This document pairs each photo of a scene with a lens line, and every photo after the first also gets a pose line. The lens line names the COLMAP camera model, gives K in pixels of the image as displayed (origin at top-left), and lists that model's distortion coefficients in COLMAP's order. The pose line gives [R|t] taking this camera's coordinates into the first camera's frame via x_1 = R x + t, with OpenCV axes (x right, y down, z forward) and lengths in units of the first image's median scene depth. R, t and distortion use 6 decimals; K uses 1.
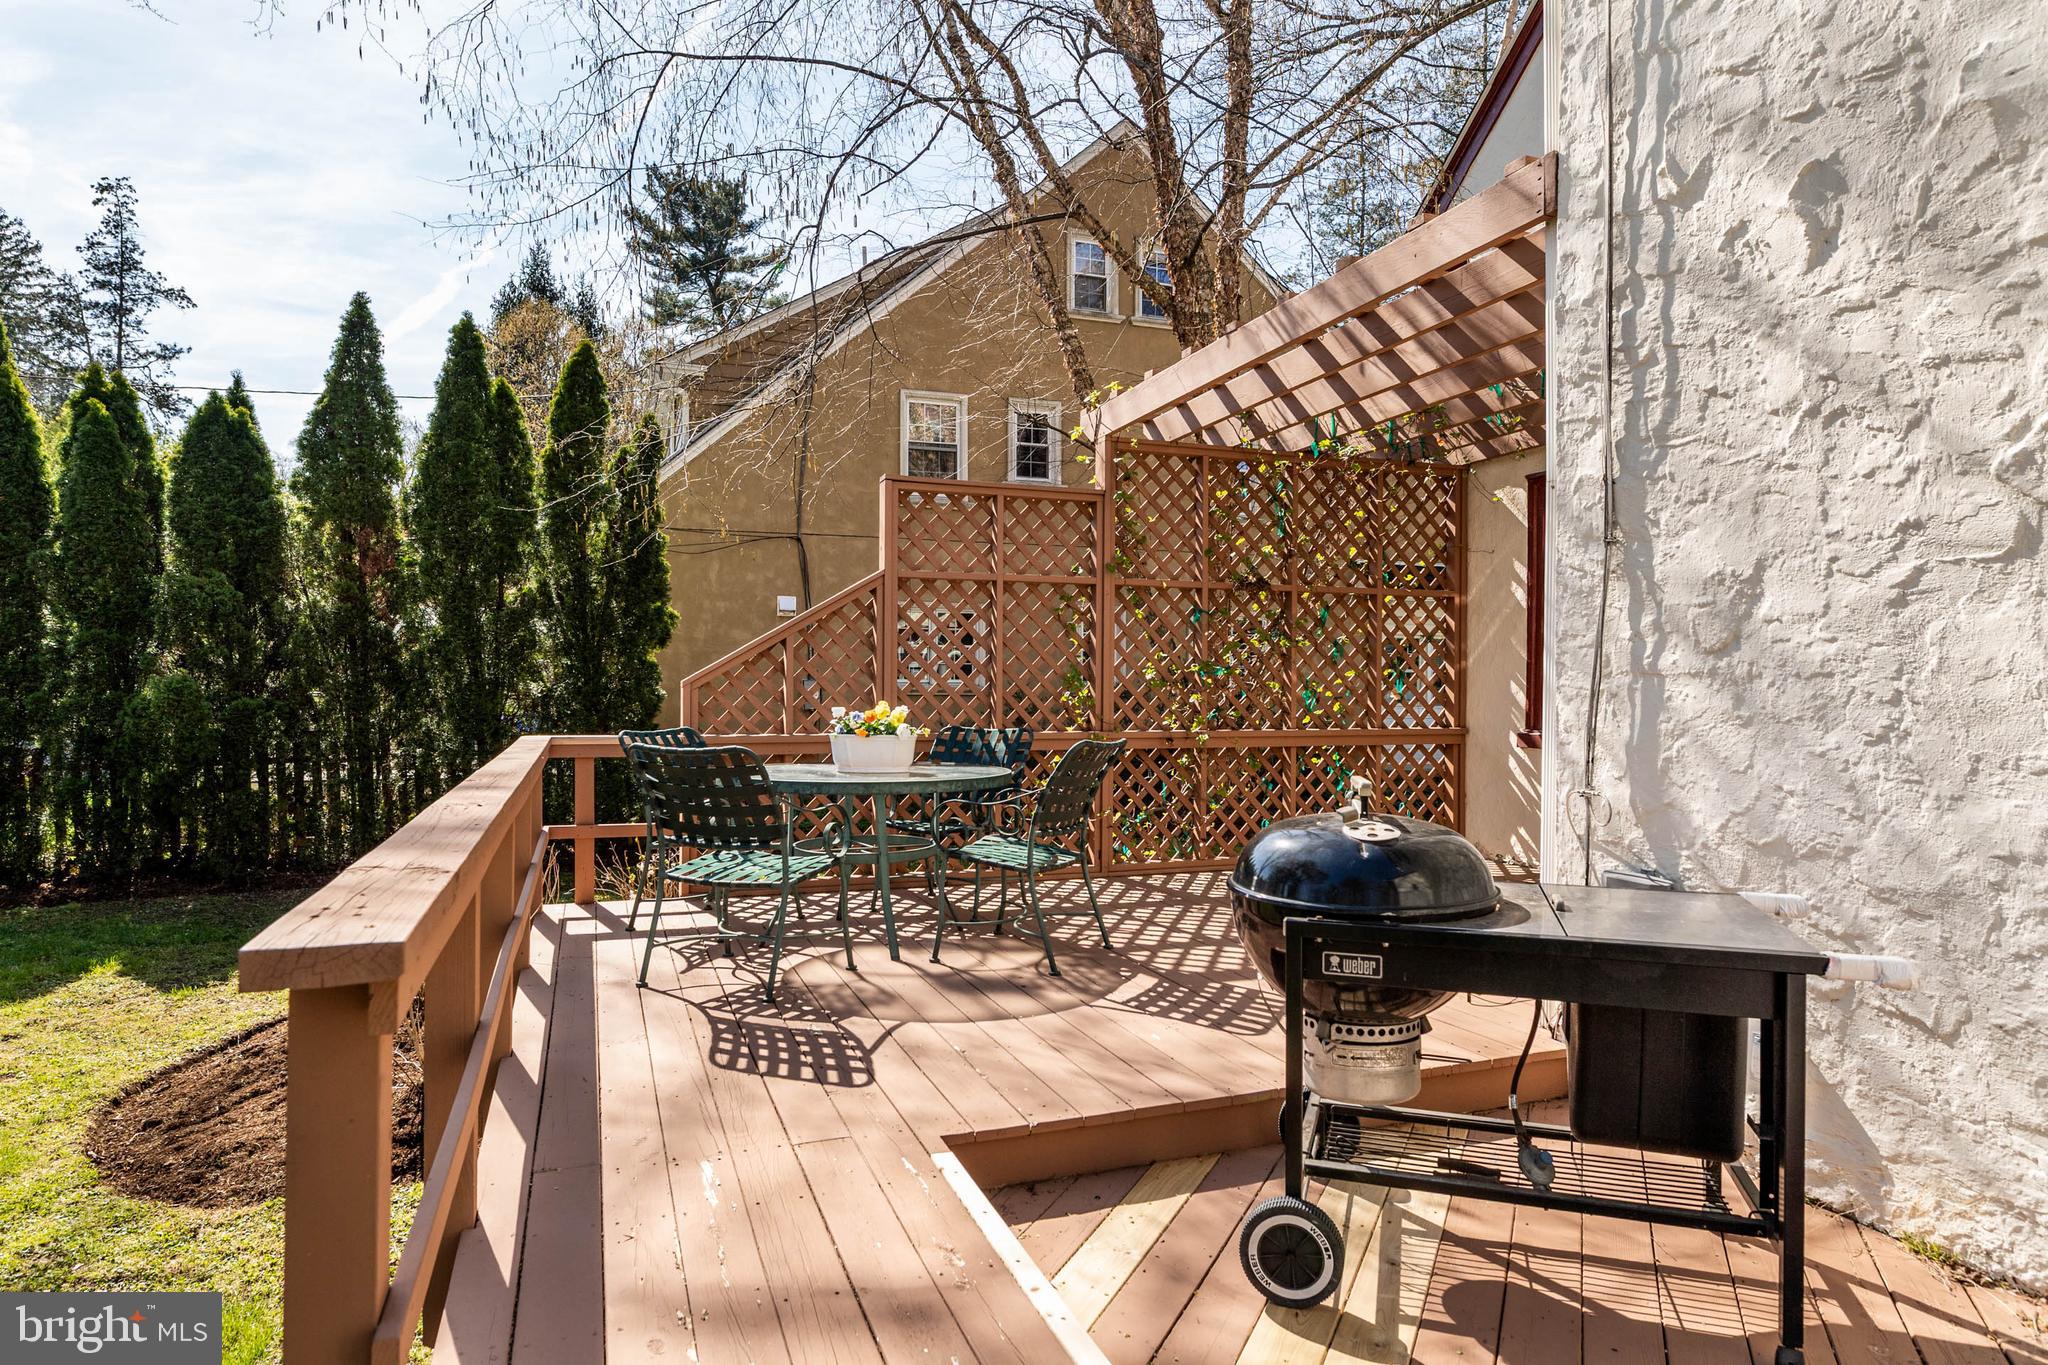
lens RADIAL K [[1171.0, 0, 1026.9], [0, 1171.0, 692.7], [0, 0, 1]] dist [-0.000710, 0.000075]
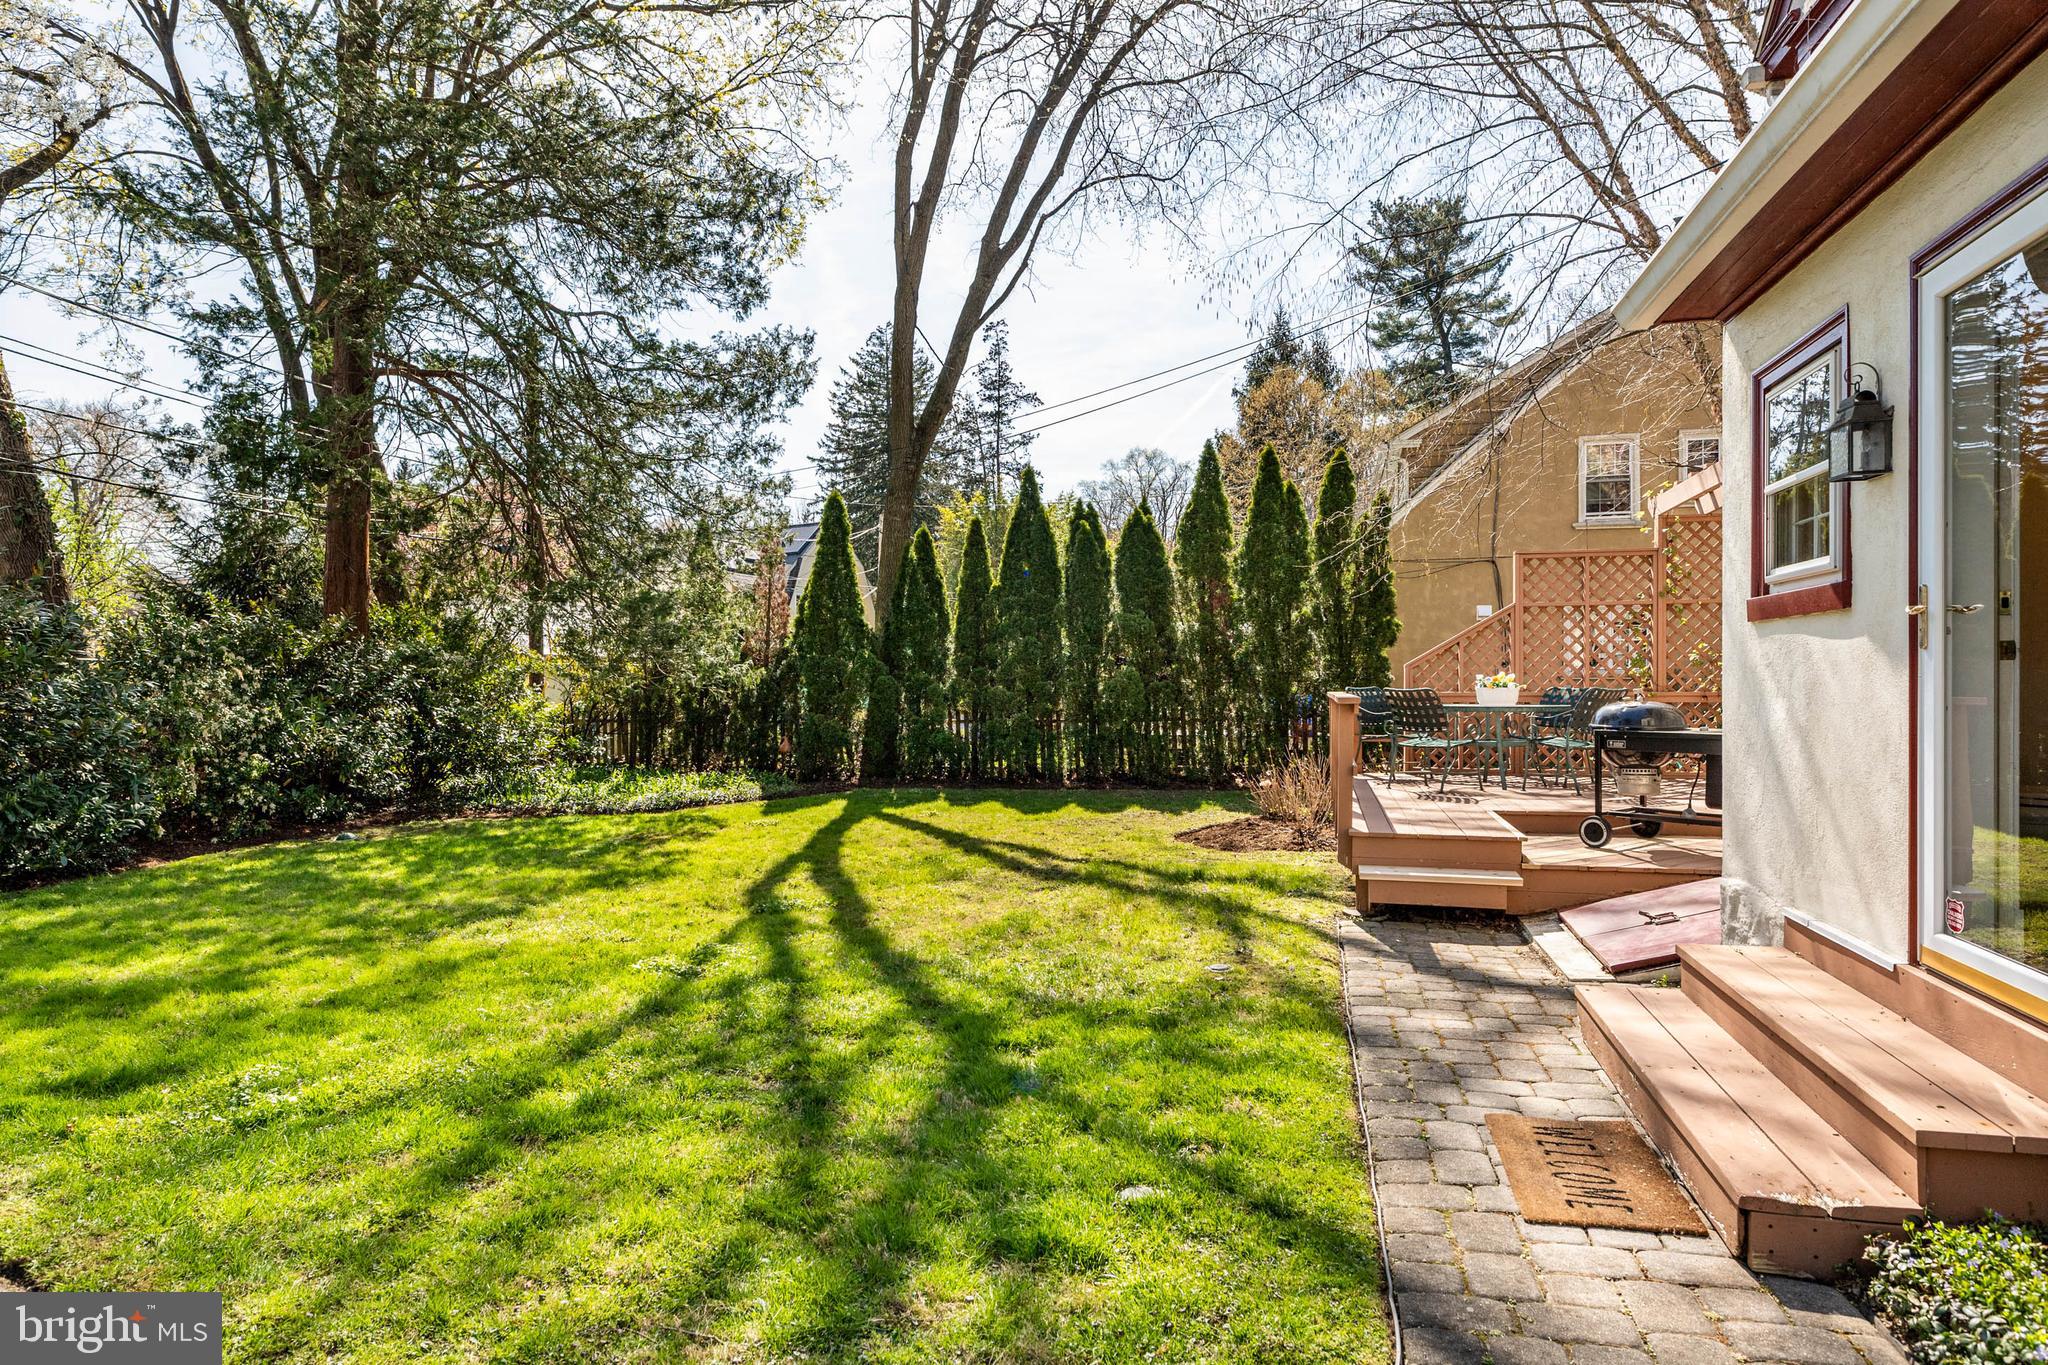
lens RADIAL K [[1174.2, 0, 1017.4], [0, 1174.2, 681.1], [0, 0, 1]] dist [0.005283, 0.001543]
pose [[0.821837, -0.007522, -0.569673, 0.350368], [0.003149, 0.999958, -0.008660, 0.038624], [0.569714, 0.005323, 0.821826, -1.175832]]
